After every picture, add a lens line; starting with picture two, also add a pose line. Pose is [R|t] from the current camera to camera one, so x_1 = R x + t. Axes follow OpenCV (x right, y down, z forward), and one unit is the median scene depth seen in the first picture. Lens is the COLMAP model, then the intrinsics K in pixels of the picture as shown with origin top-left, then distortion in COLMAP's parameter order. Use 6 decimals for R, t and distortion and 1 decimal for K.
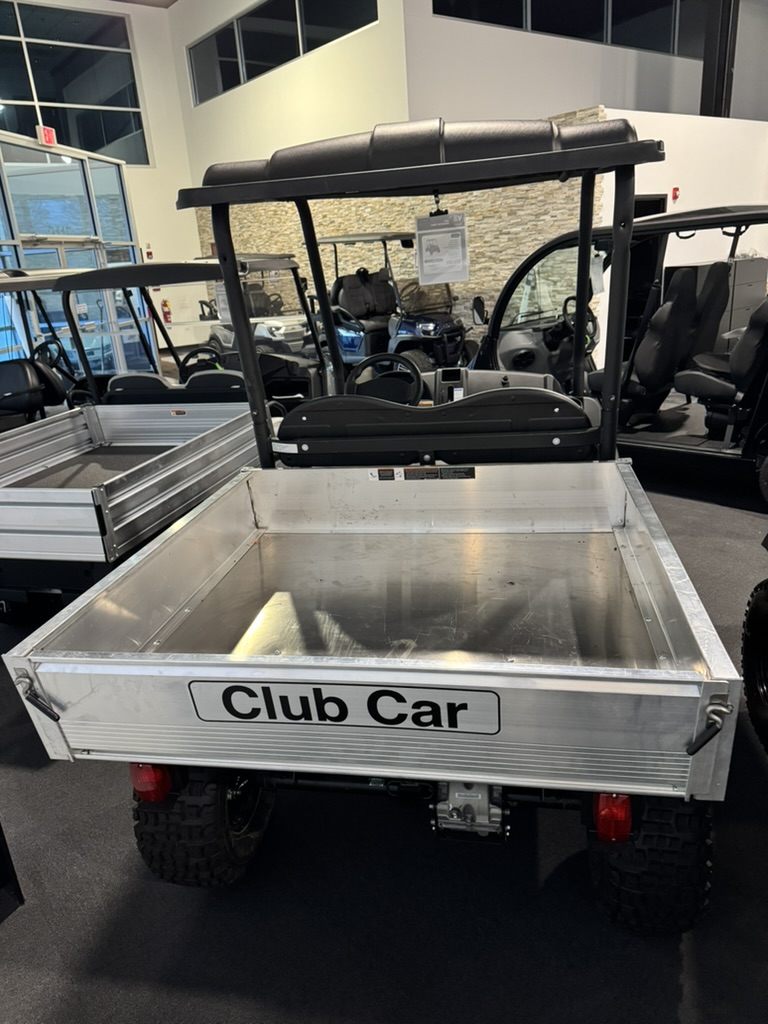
lens RADIAL K [[725.9, 0, 384.0], [0, 725.9, 512.0], [0, 0, 1]] dist [-0.002488, -0.001726]
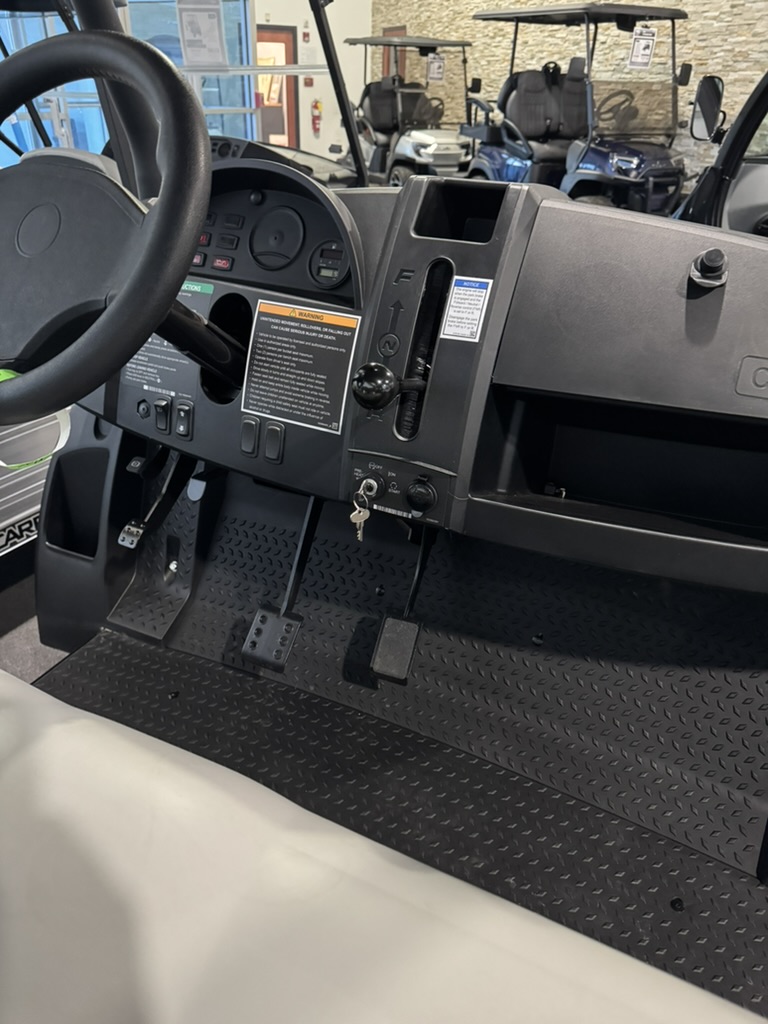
lens RADIAL K [[706.9, 0, 382.3], [0, 706.9, 496.1], [0, 0, 1]] dist [-0.003576, 0.000050]
pose [[0.953226, 0.217654, -0.209729, 0.045858], [-0.175695, 0.963606, 0.201480, -0.049413], [0.245949, -0.155208, 0.956776, 0.265480]]
